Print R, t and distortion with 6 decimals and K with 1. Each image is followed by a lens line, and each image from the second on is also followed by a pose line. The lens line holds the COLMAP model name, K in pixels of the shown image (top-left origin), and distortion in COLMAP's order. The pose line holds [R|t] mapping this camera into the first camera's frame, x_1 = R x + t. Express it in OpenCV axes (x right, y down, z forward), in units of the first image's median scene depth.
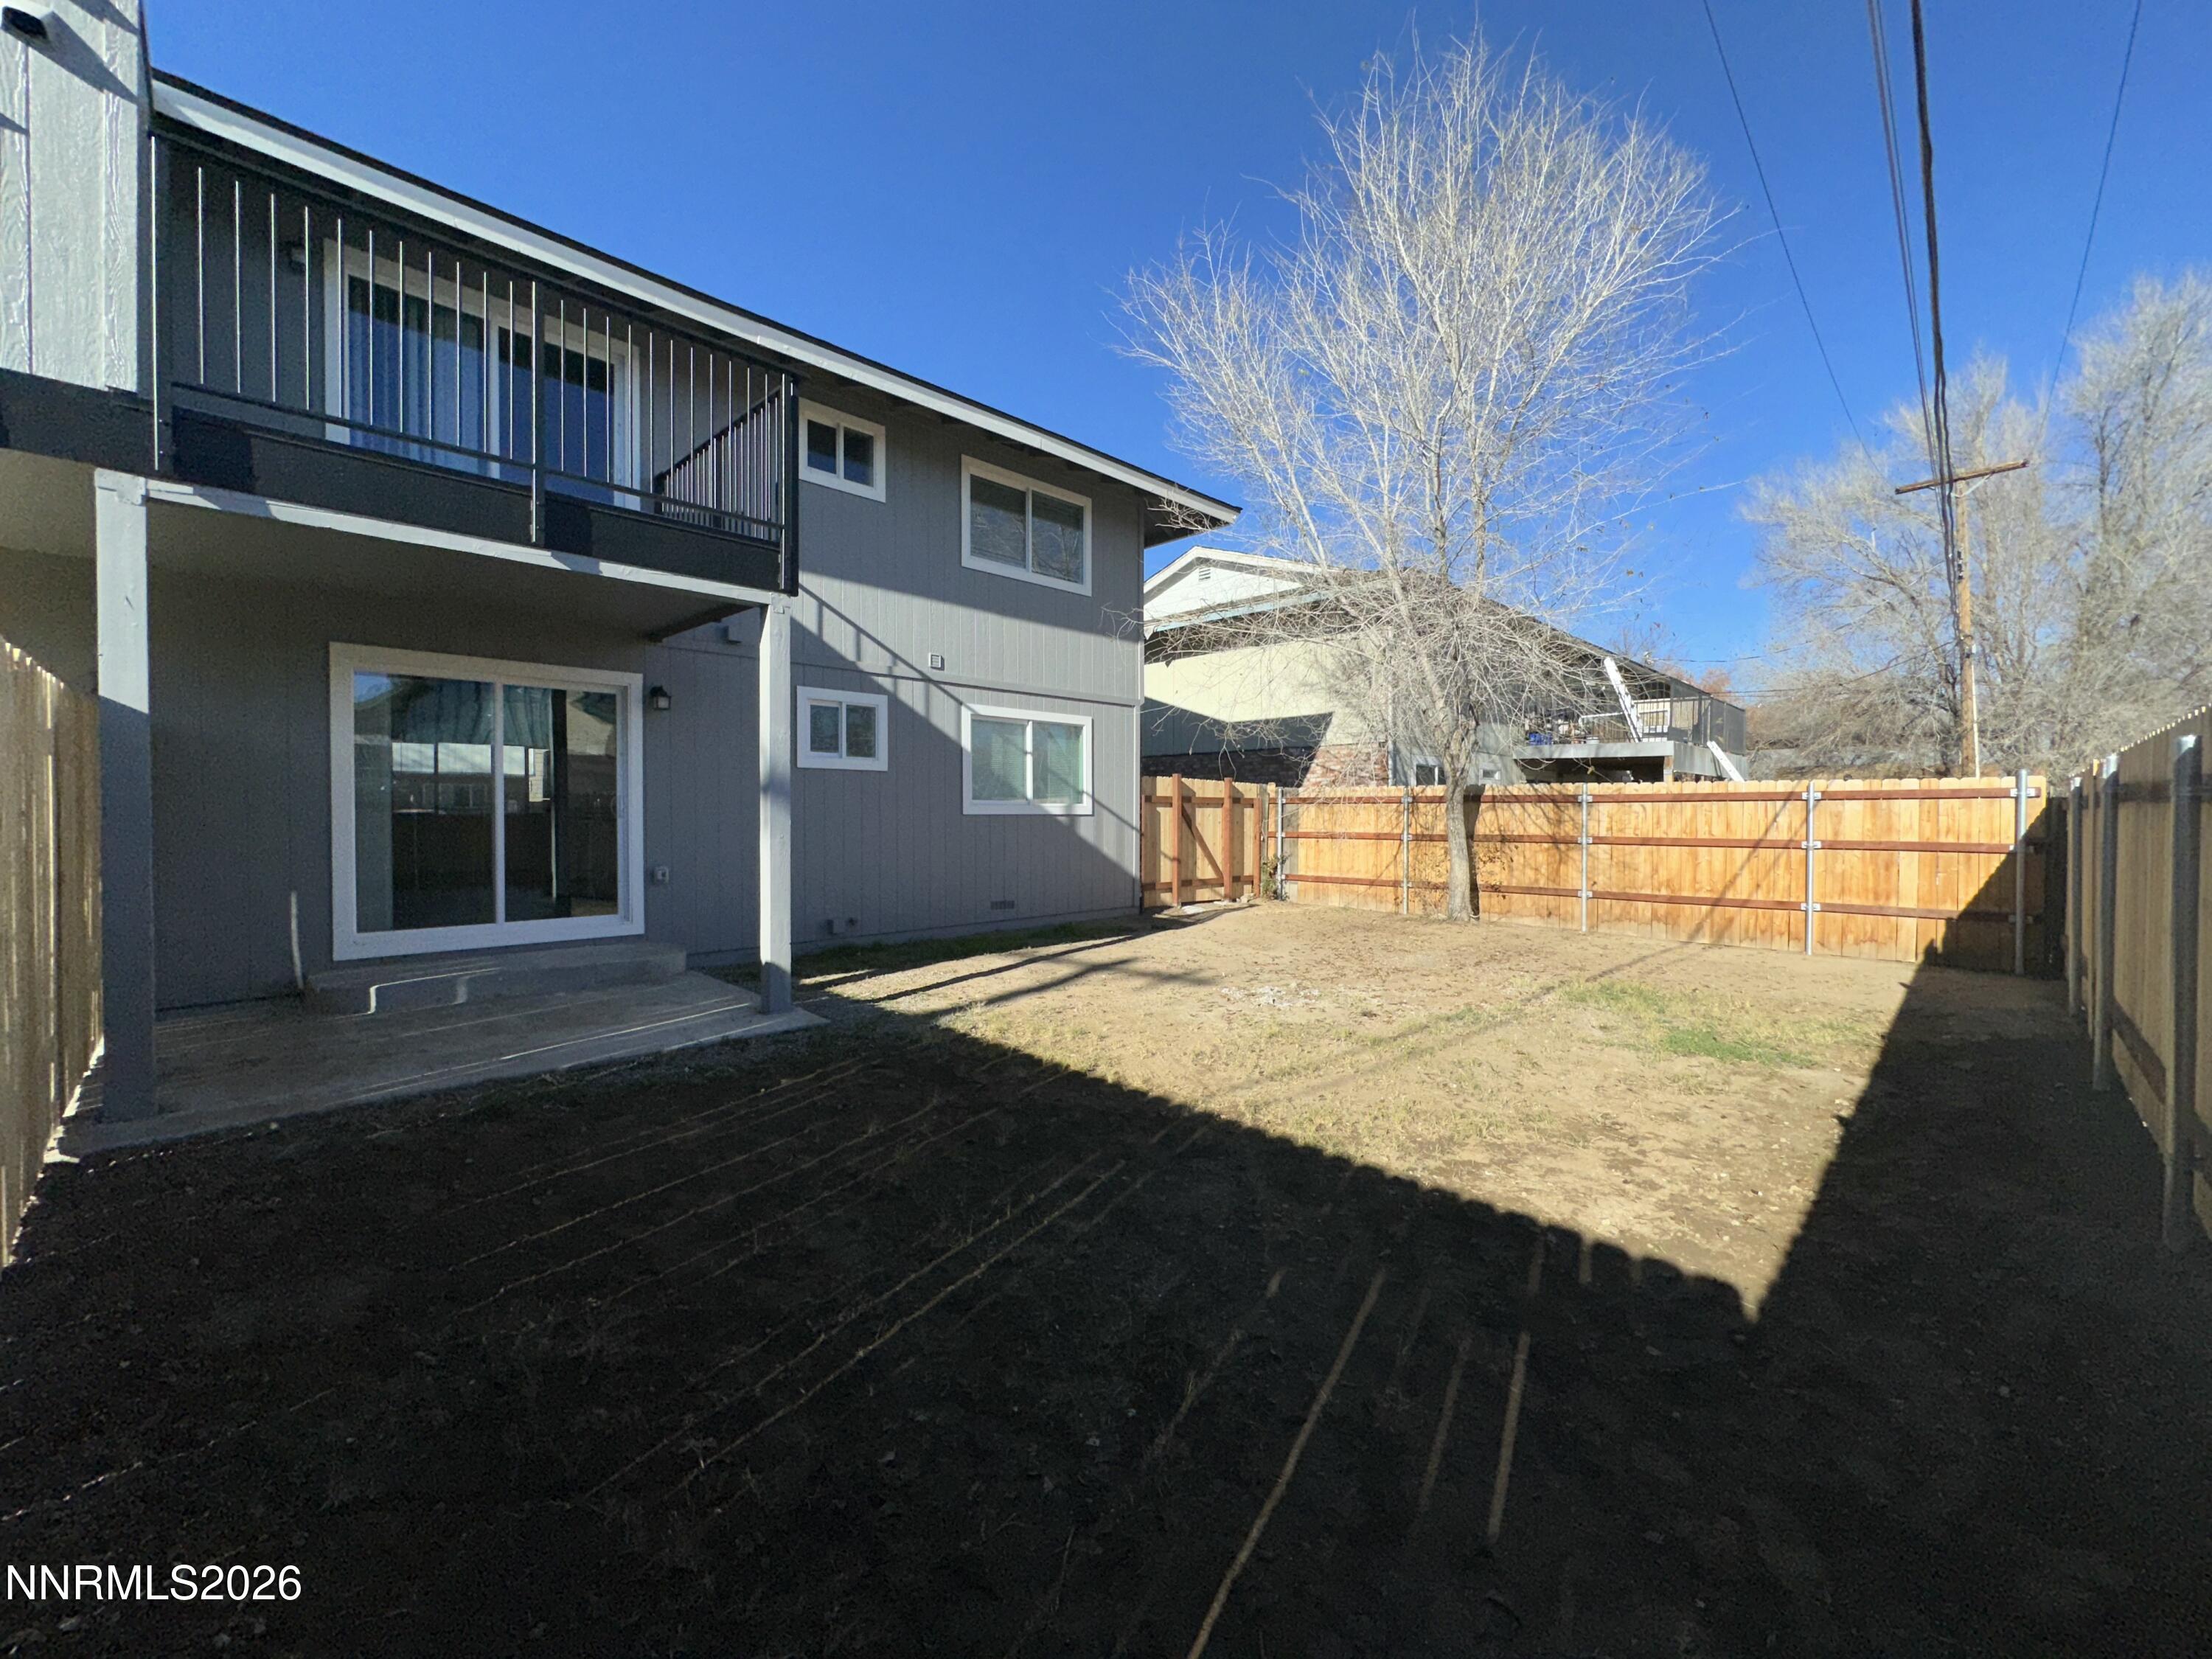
lens RADIAL K [[880.5, 0, 1101.5], [0, 880.5, 824.1], [0, 0, 1]] dist [-0.000010, -0.000182]
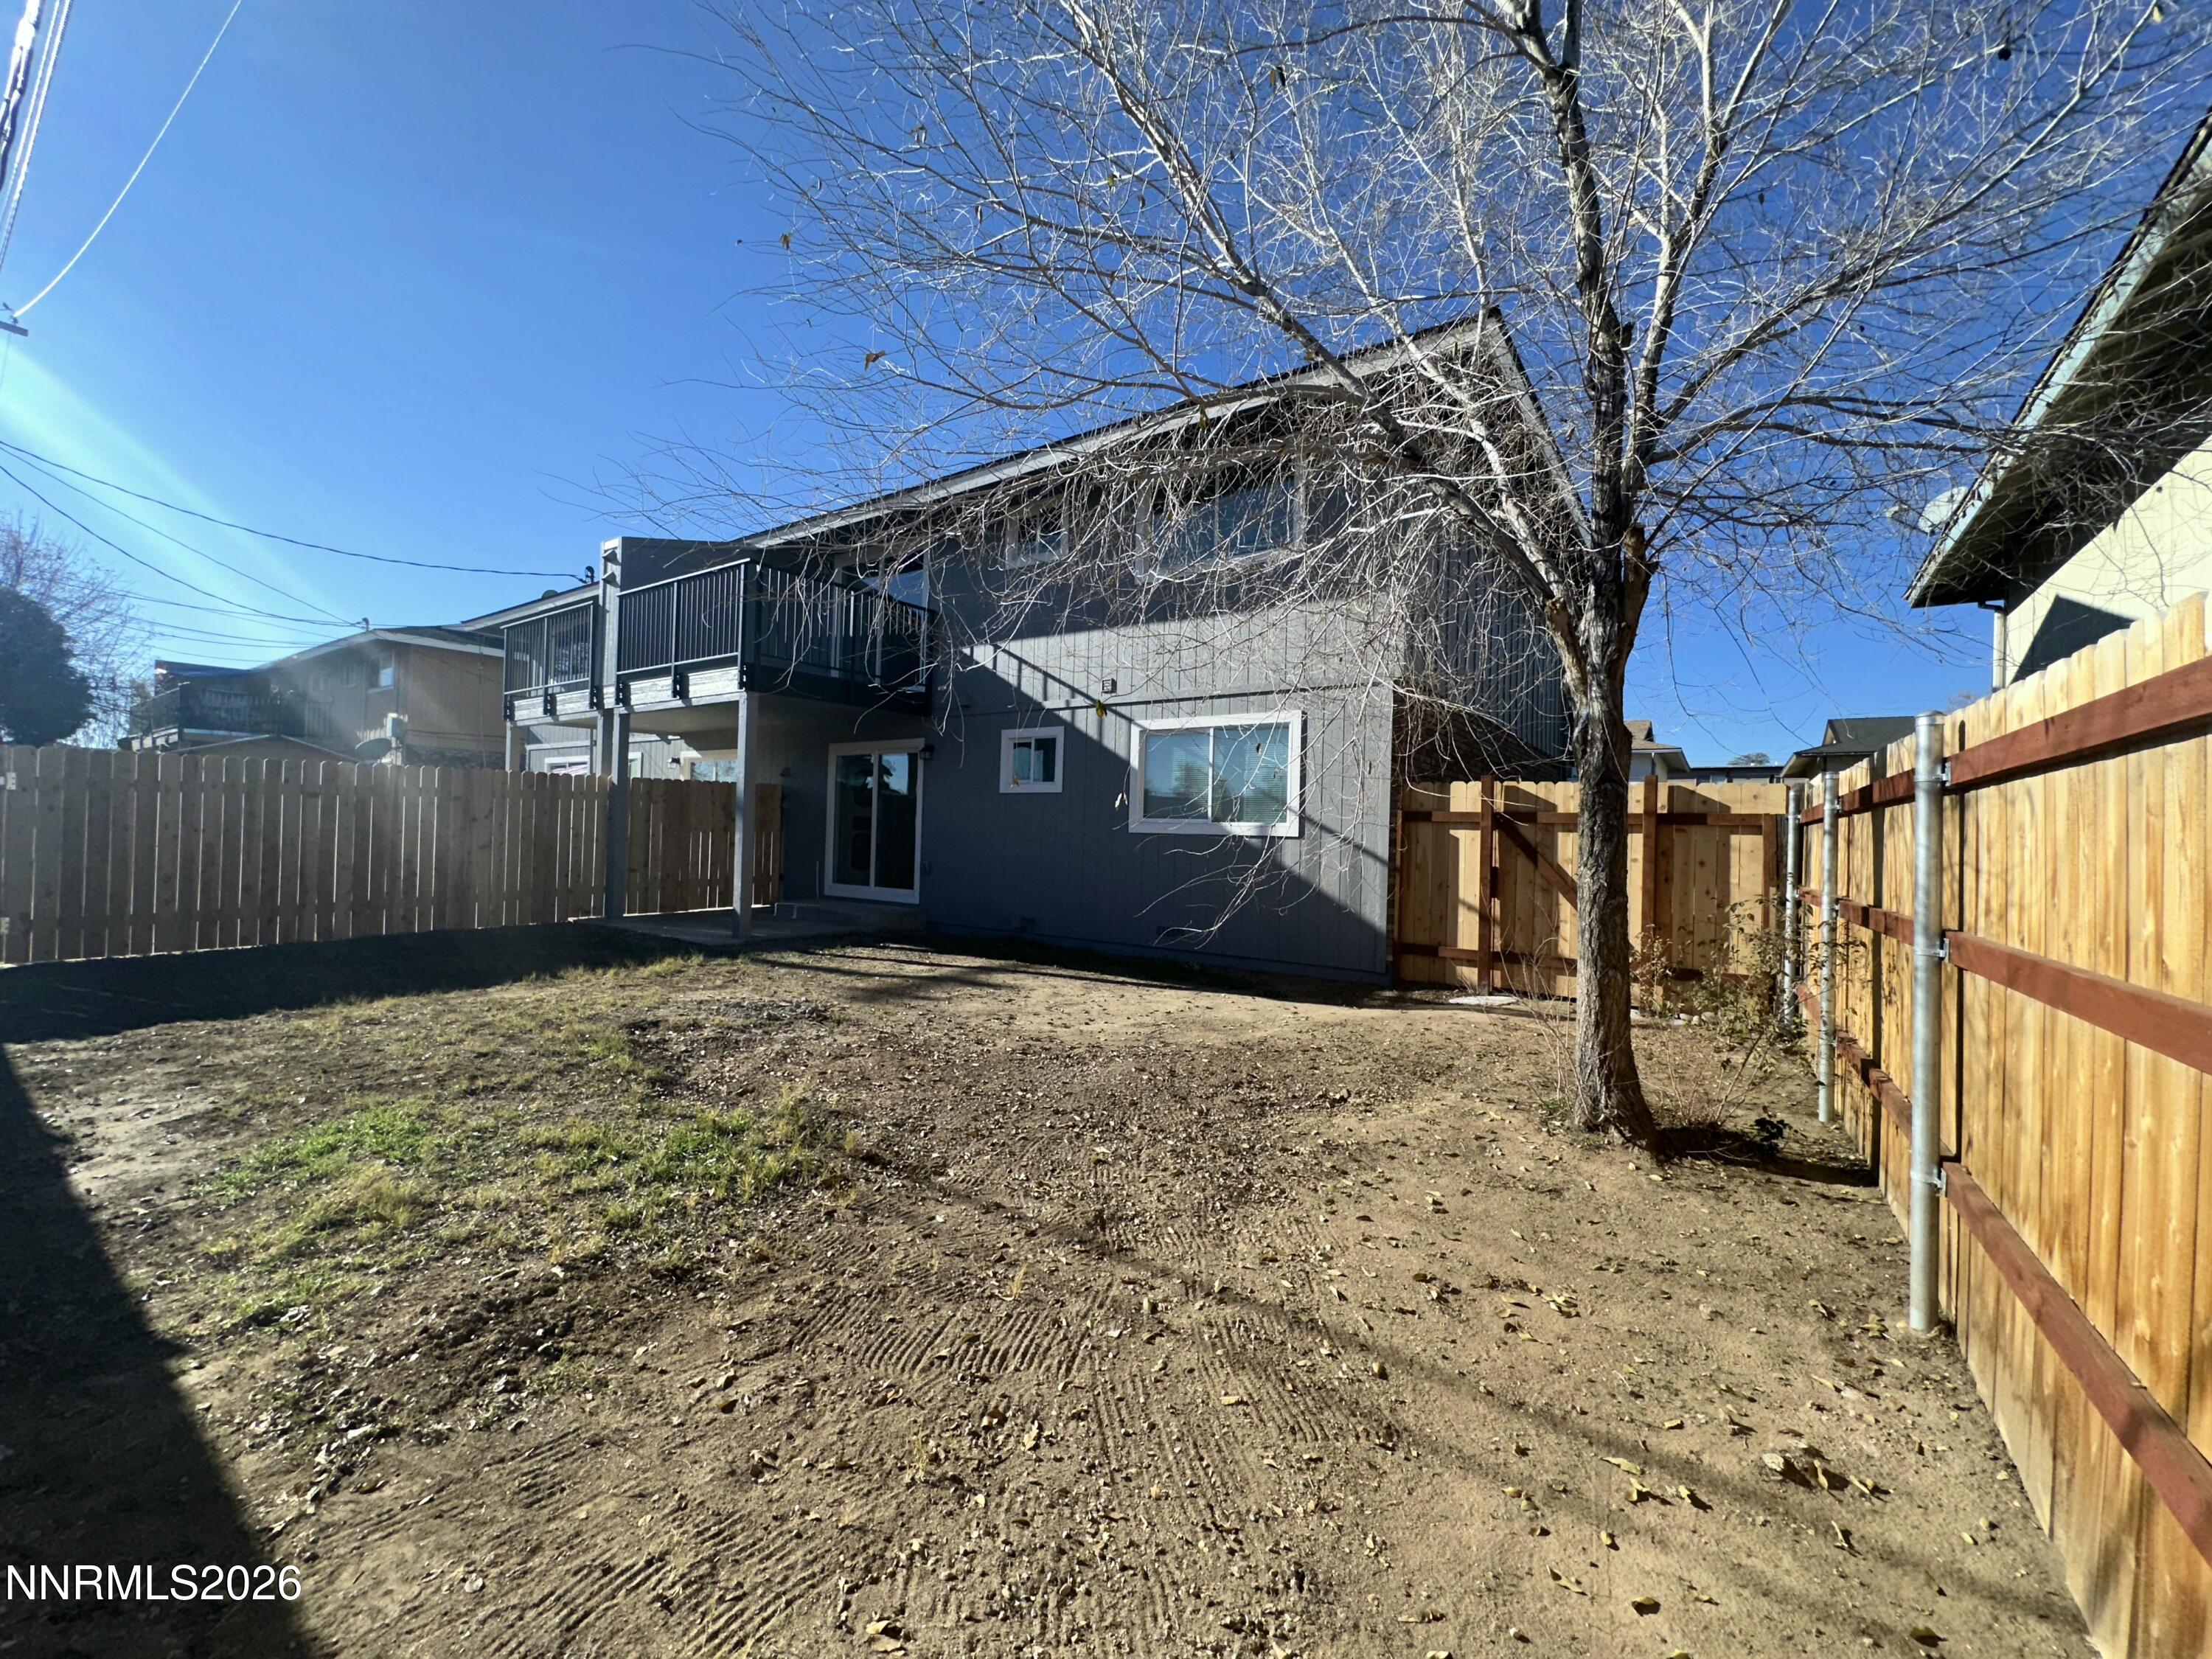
lens RADIAL K [[880.5, 0, 1100.7], [0, 880.5, 823.5], [0, 0, 1]] dist [-0.000010, -0.000182]
pose [[0.162836, -0.006519, -0.986632, 0.821356], [-0.035337, 0.999298, -0.012435, -0.008105], [0.986020, 0.036890, 0.162491, 0.808358]]
